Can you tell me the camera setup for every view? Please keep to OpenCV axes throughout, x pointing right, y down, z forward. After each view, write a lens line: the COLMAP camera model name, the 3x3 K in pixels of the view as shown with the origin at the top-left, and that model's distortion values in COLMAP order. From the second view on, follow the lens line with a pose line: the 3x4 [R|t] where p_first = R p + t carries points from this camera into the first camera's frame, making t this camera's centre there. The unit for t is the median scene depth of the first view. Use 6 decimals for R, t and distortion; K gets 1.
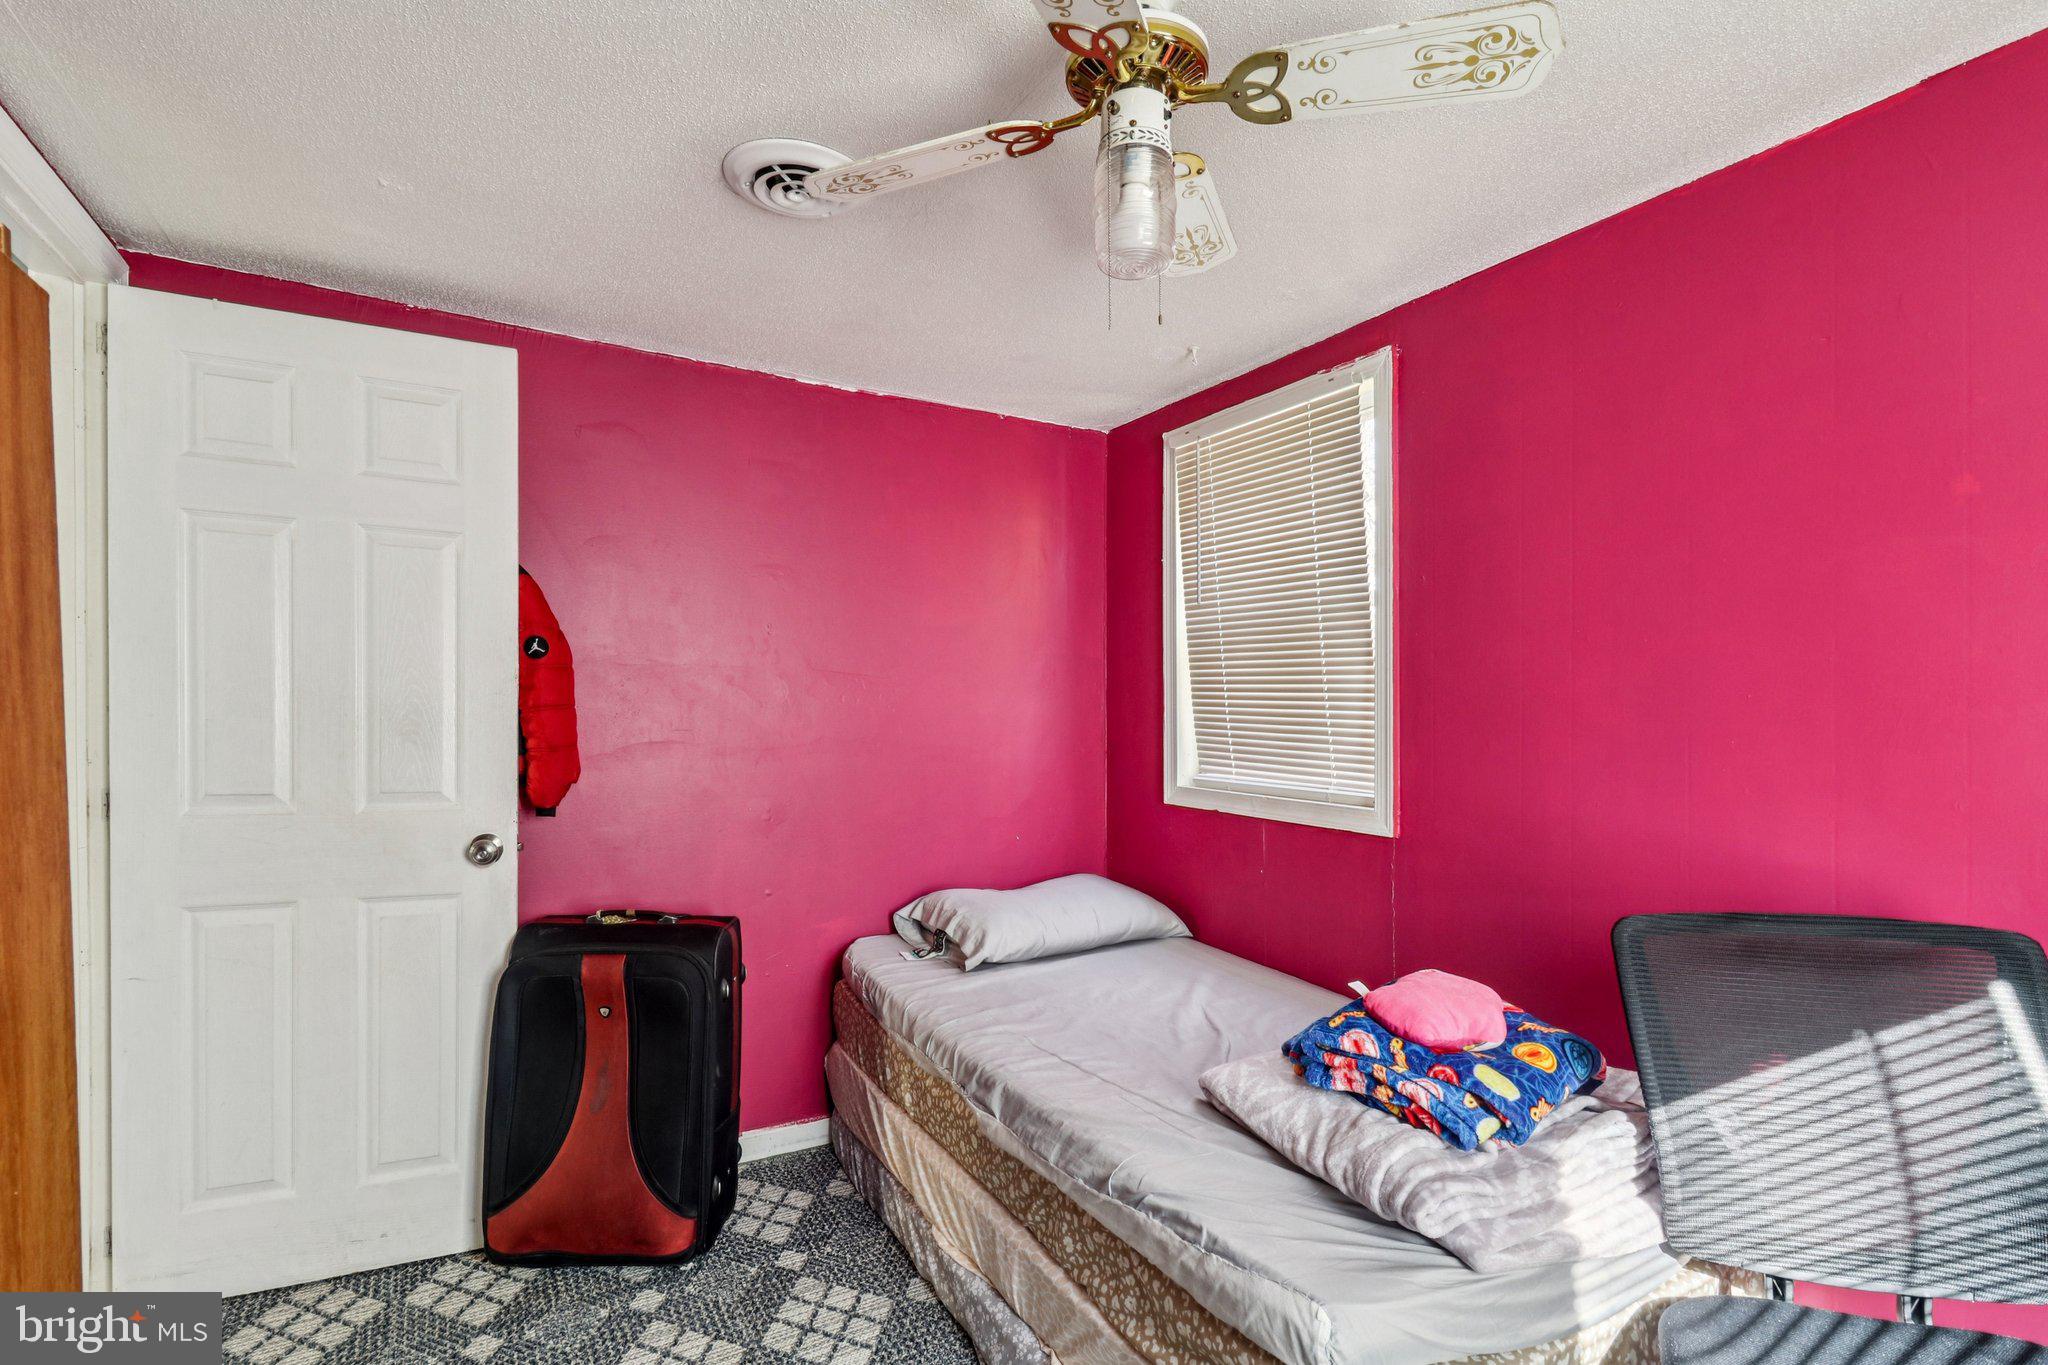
lens RADIAL K [[1020.6, 0, 1031.8], [0, 1020.6, 699.2], [0, 0, 1]] dist [0.003757, 0.000172]
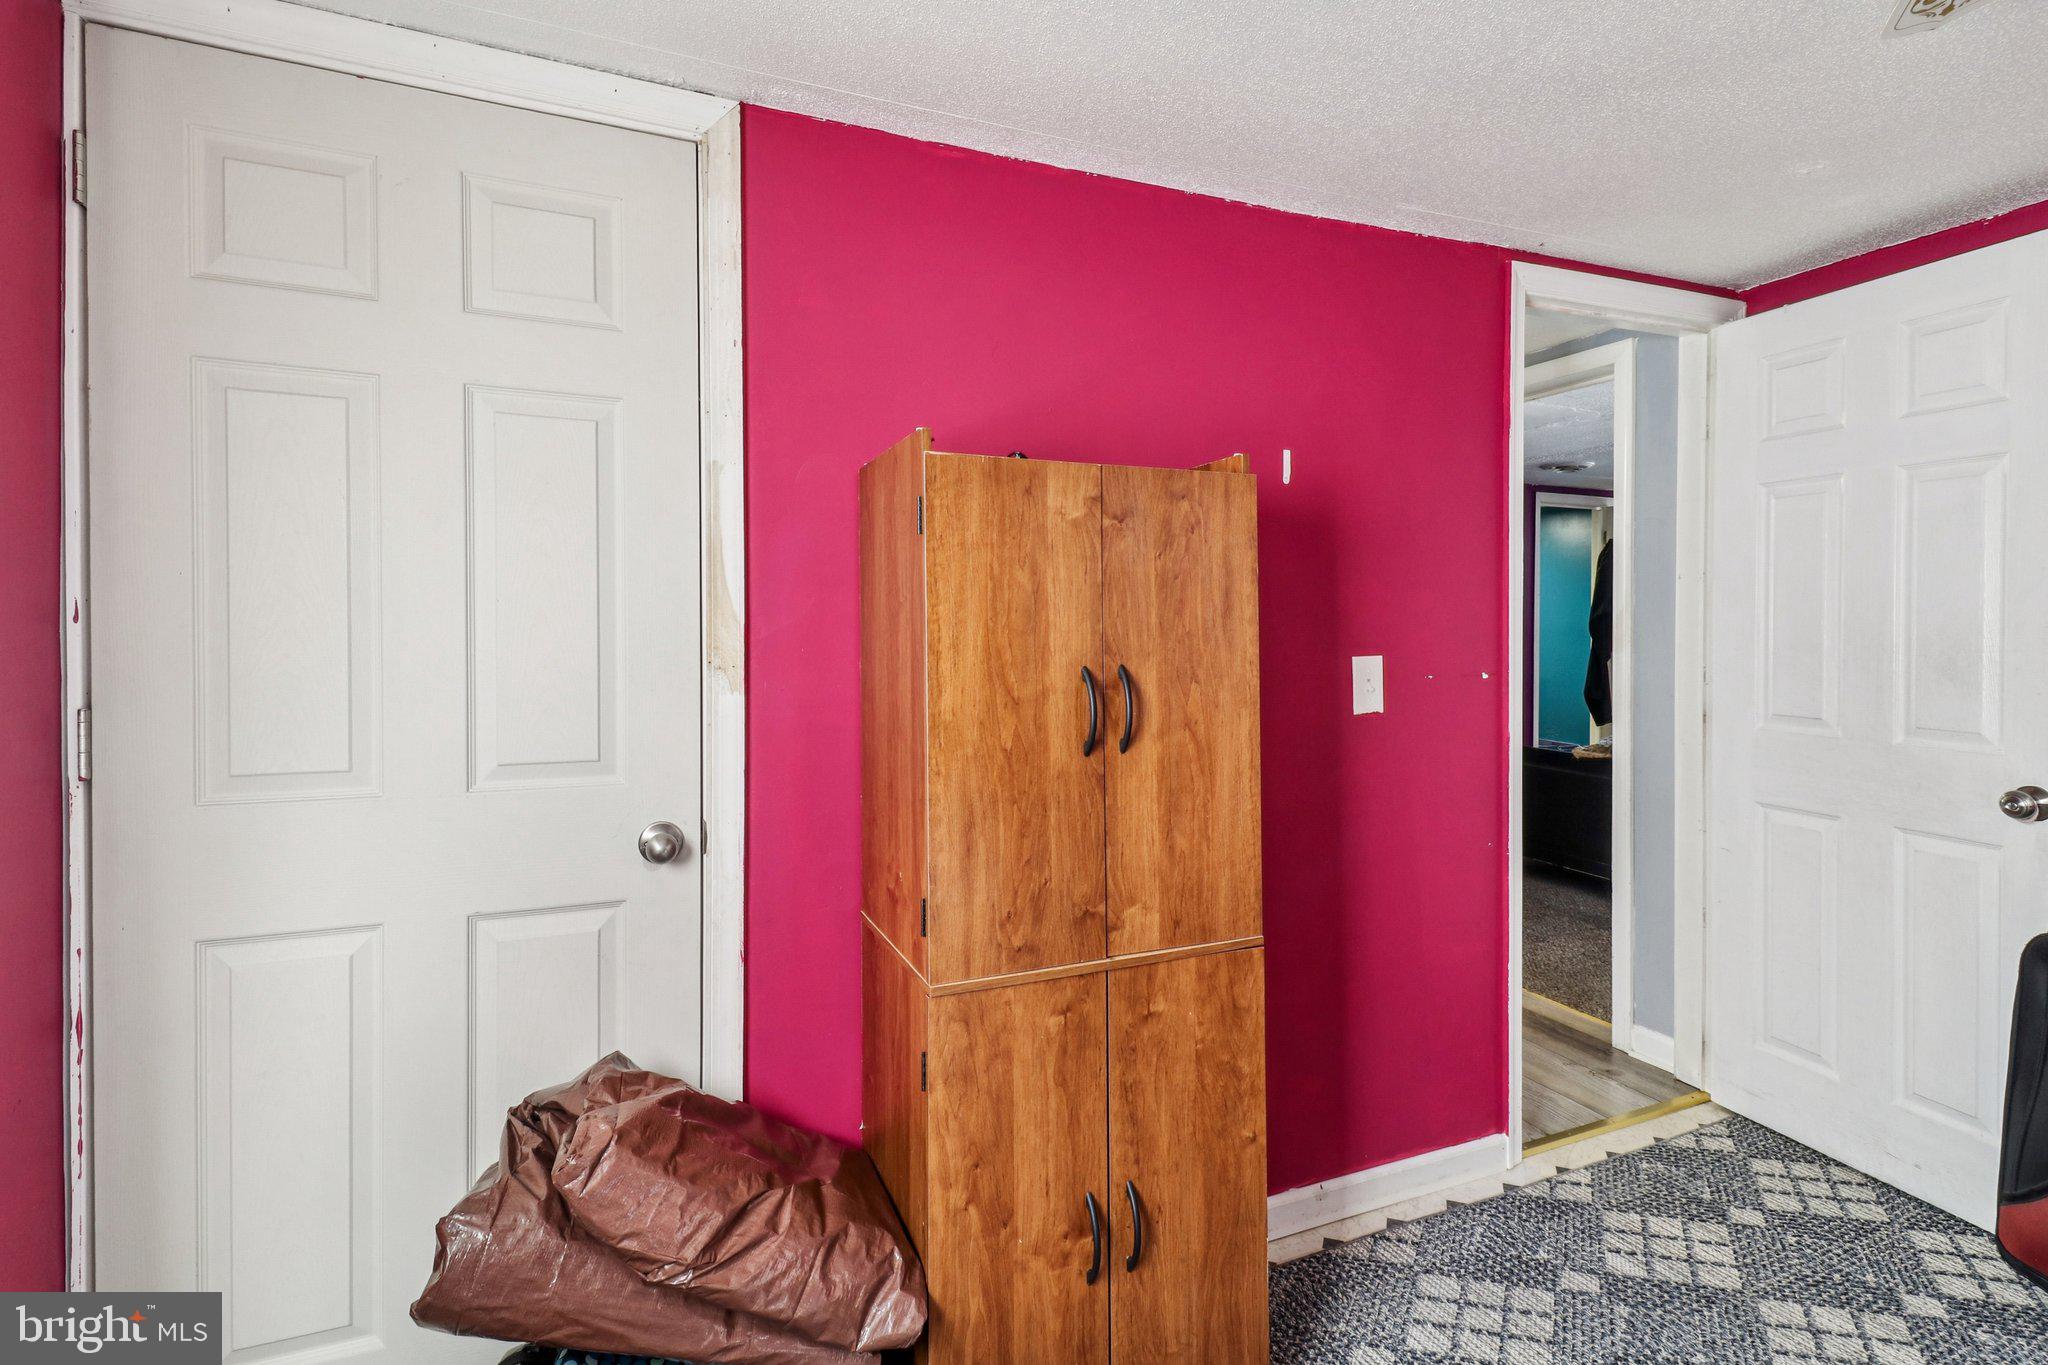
lens RADIAL K [[964.7, 0, 1047.9], [0, 964.7, 631.8], [0, 0, 1]] dist [0.017899, -0.012866]
pose [[-0.102404, -0.005443, -0.994728, 0.432754], [-0.002785, 0.999983, -0.005185, 0.004332], [0.994739, 0.002239, -0.102418, 0.257131]]
